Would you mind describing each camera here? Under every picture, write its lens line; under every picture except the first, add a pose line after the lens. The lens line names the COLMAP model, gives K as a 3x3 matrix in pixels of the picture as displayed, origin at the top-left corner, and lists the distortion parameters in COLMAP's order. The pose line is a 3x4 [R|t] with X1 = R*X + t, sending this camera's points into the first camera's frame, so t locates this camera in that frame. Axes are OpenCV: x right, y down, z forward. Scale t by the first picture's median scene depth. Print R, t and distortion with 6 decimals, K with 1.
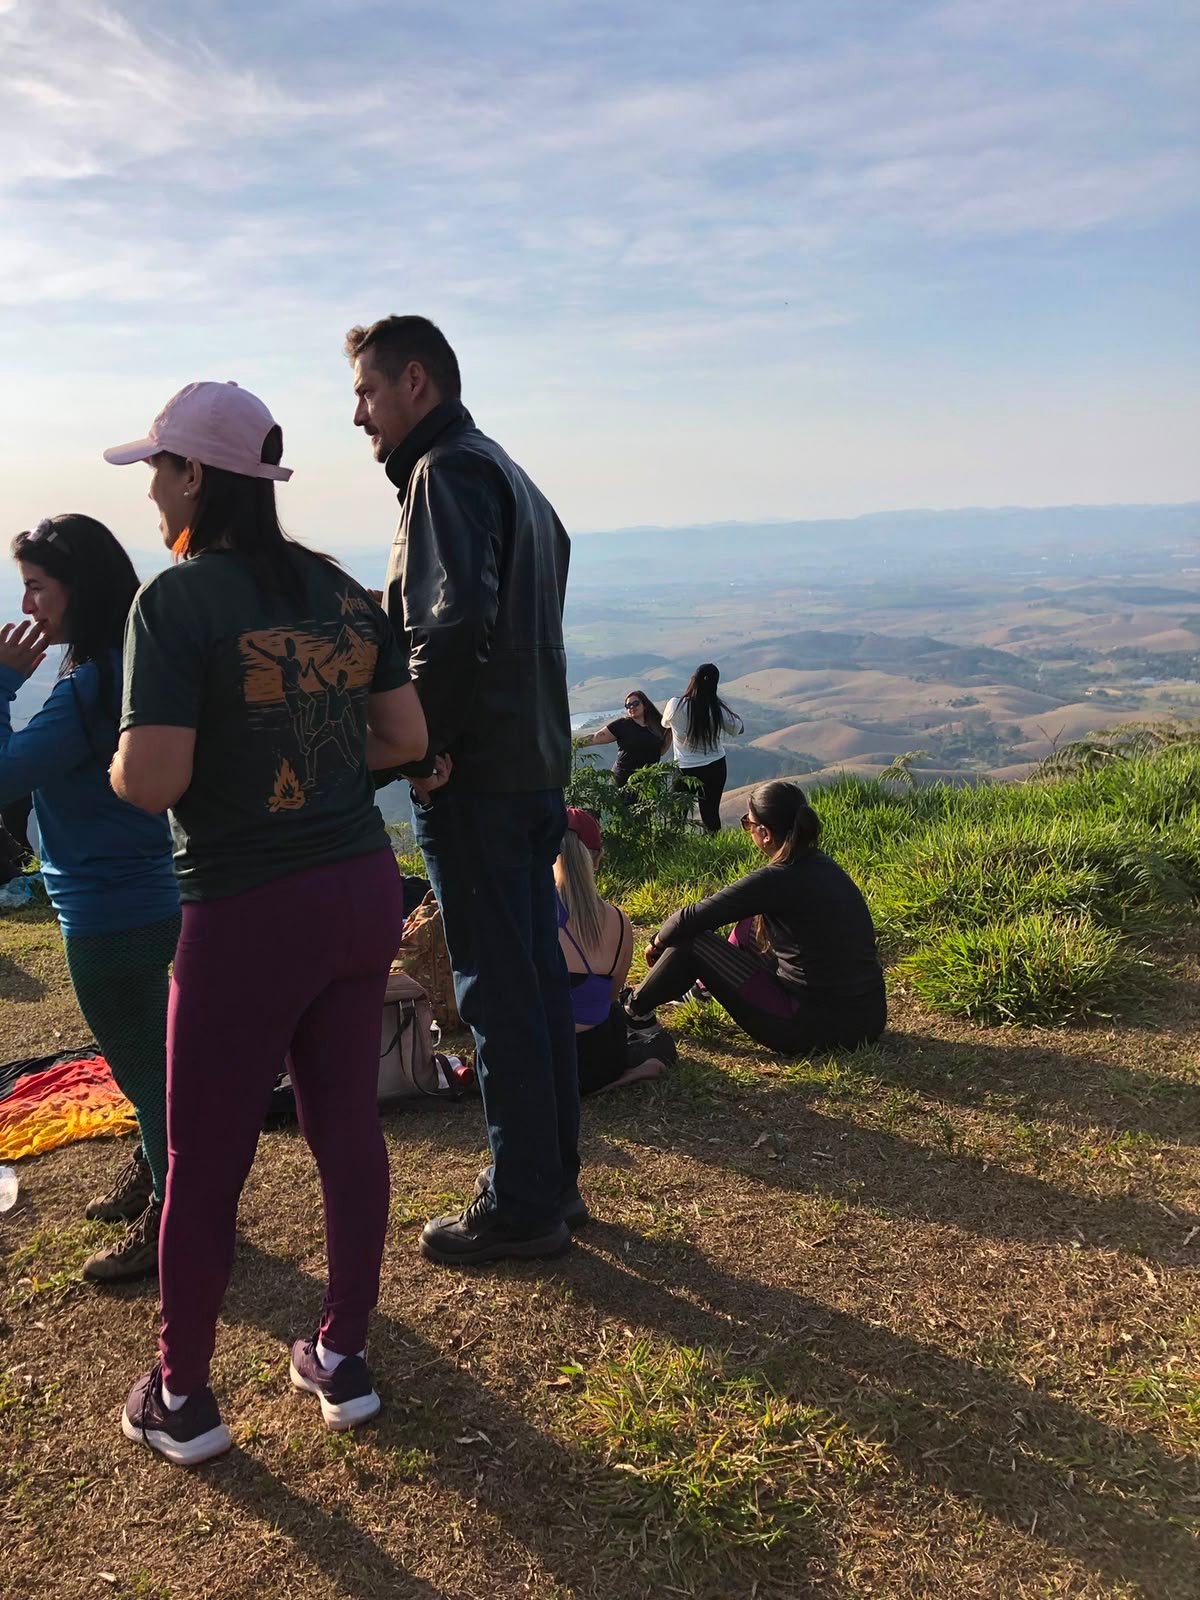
lens RADIAL K [[1307.2, 0, 600.0], [0, 1307.2, 800.0], [0, 0, 1]] dist [0.023765, -0.054616]
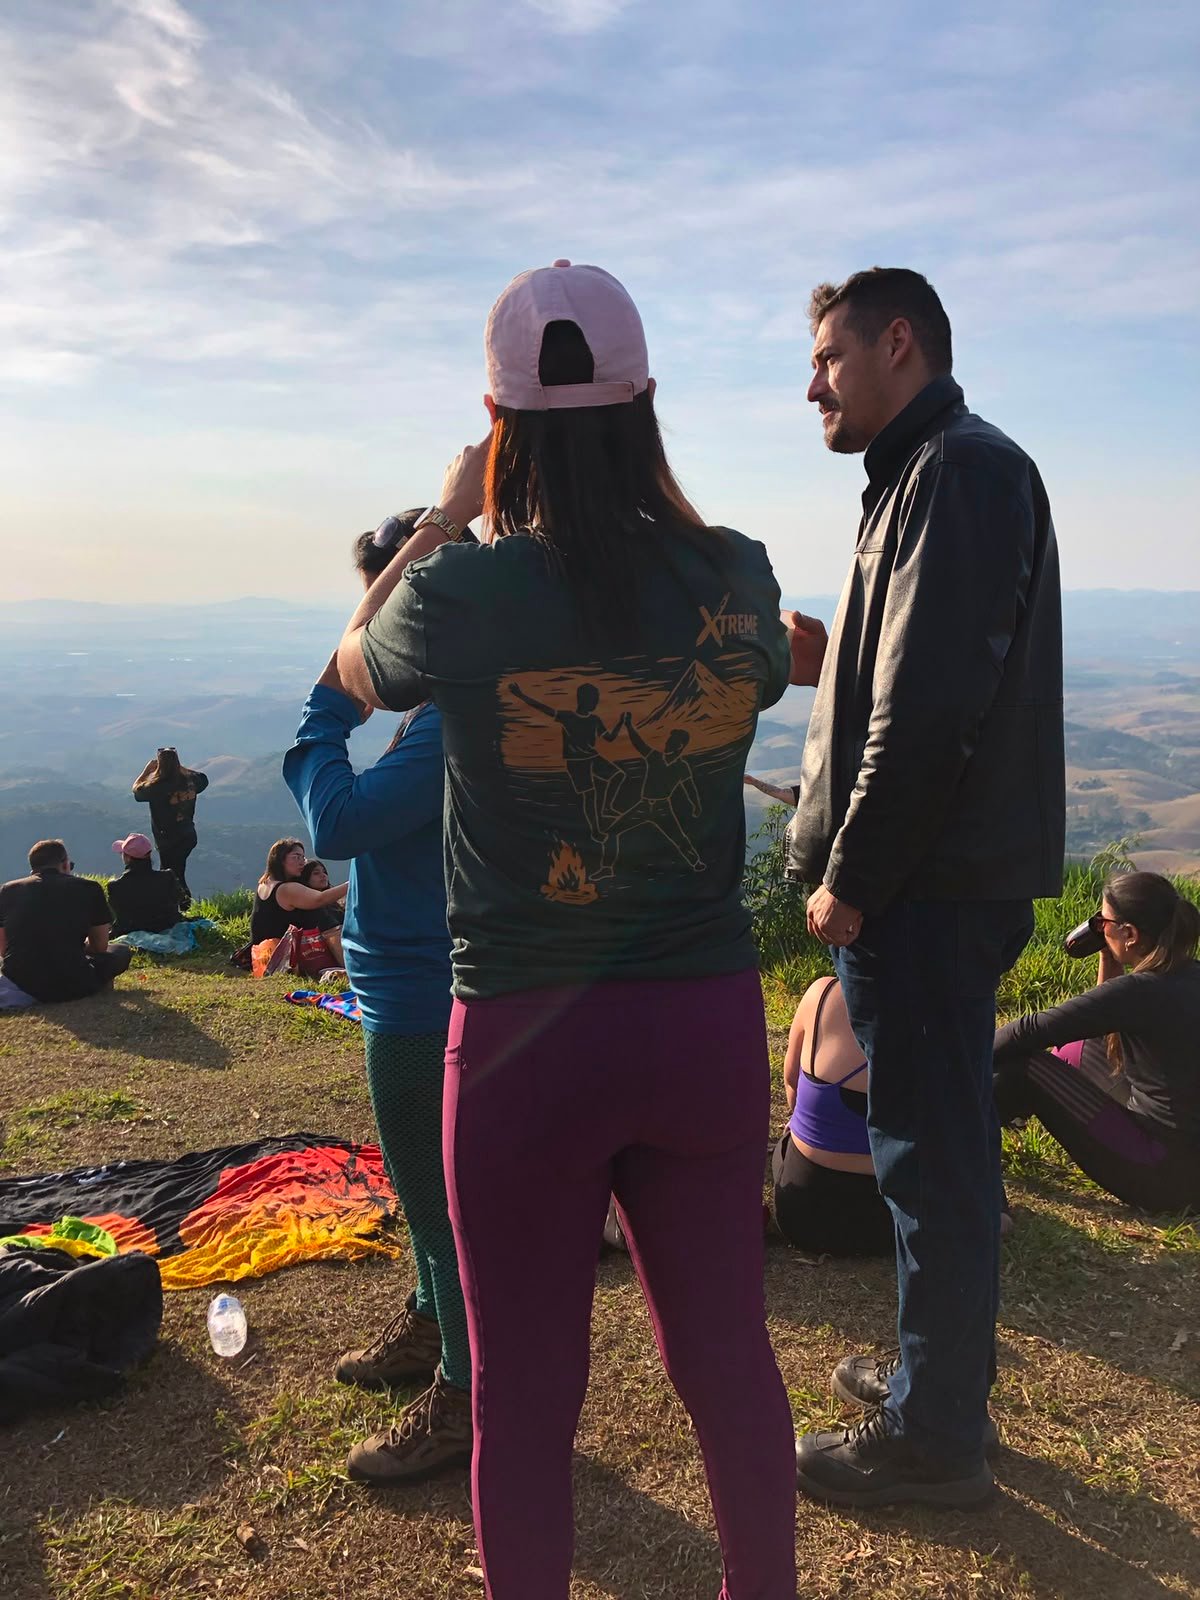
lens RADIAL K [[1303.2, 0, 609.2], [0, 1303.2, 795.1], [0, 0, 1]] dist [-0.041624, 0.068652]
pose [[0.996191, 0.049028, -0.072105, -0.129852], [-0.052658, 0.997393, -0.049334, -0.005761], [0.069498, 0.052943, 0.996176, 0.140593]]
